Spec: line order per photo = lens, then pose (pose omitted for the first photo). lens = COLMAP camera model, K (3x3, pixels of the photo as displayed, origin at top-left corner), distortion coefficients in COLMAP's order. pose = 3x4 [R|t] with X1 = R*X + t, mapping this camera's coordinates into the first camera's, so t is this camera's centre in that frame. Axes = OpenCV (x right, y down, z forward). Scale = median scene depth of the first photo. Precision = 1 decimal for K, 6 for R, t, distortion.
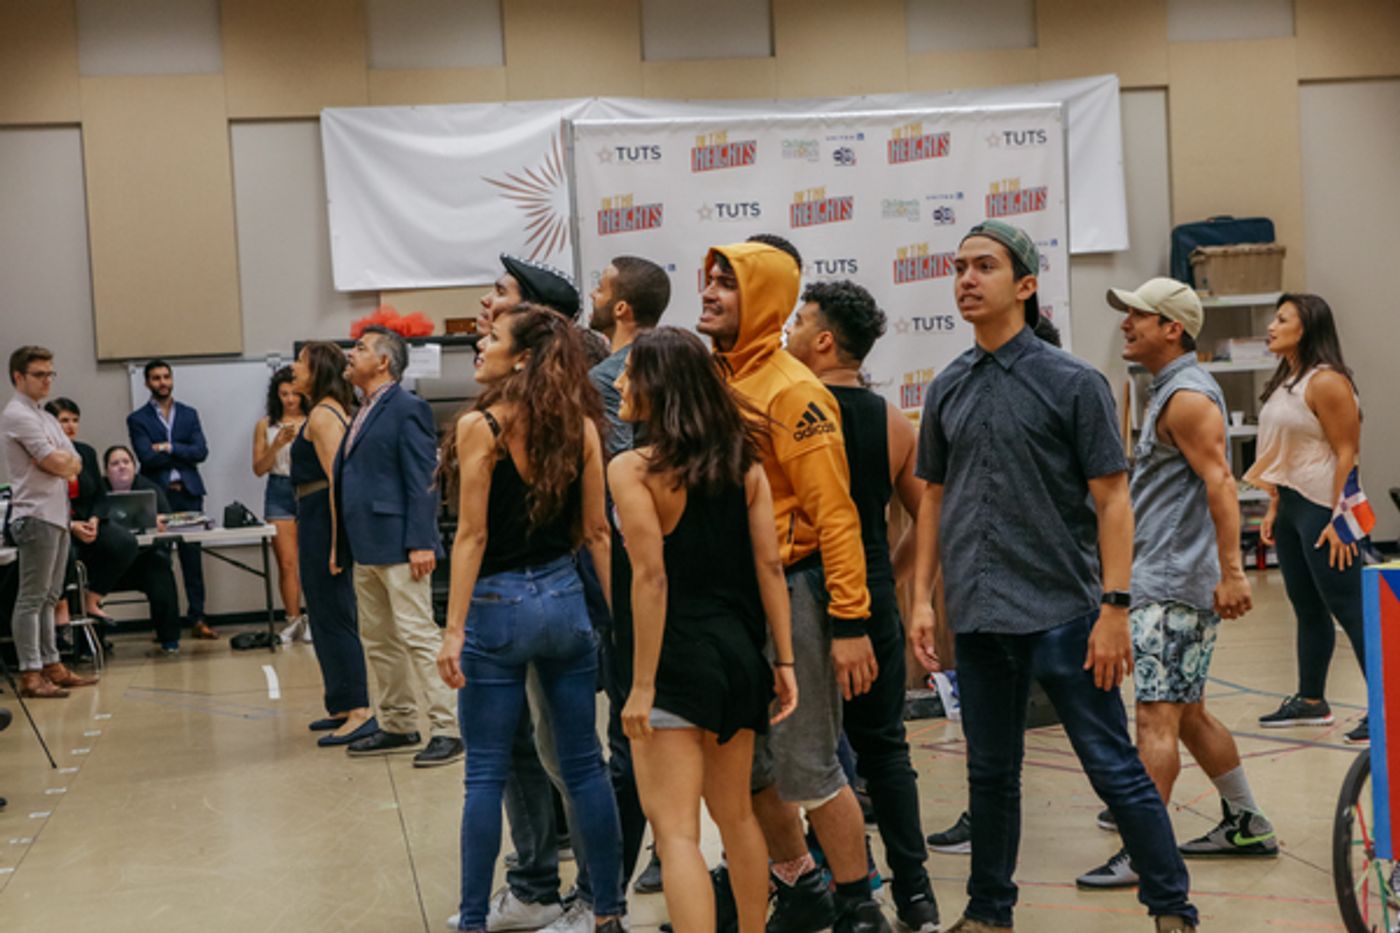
lens RADIAL K [[2653.0, 0, 704.8], [0, 2653.0, 439.3], [0, 0, 1]] dist [0.211867, -0.101678]
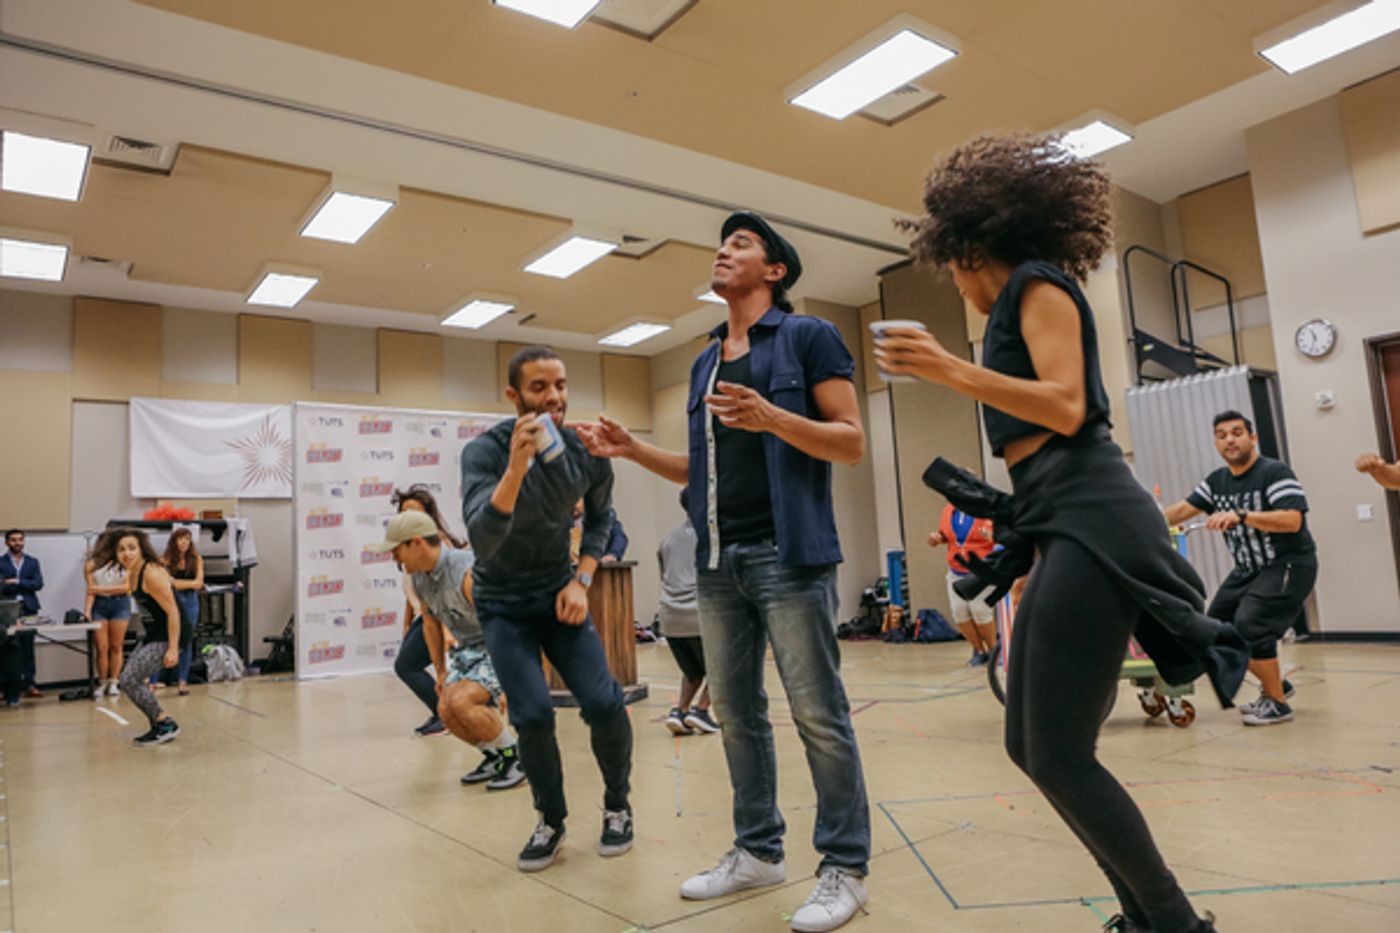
lens RADIAL K [[964.6, 0, 697.5], [0, 964.6, 457.7], [0, 0, 1]] dist [-0.110873, 0.087000]
pose [[0.882326, 0.060108, 0.466784, -0.106372], [0.022252, 0.985374, -0.168947, 0.036179], [-0.470112, 0.159453, 0.868084, 0.293375]]
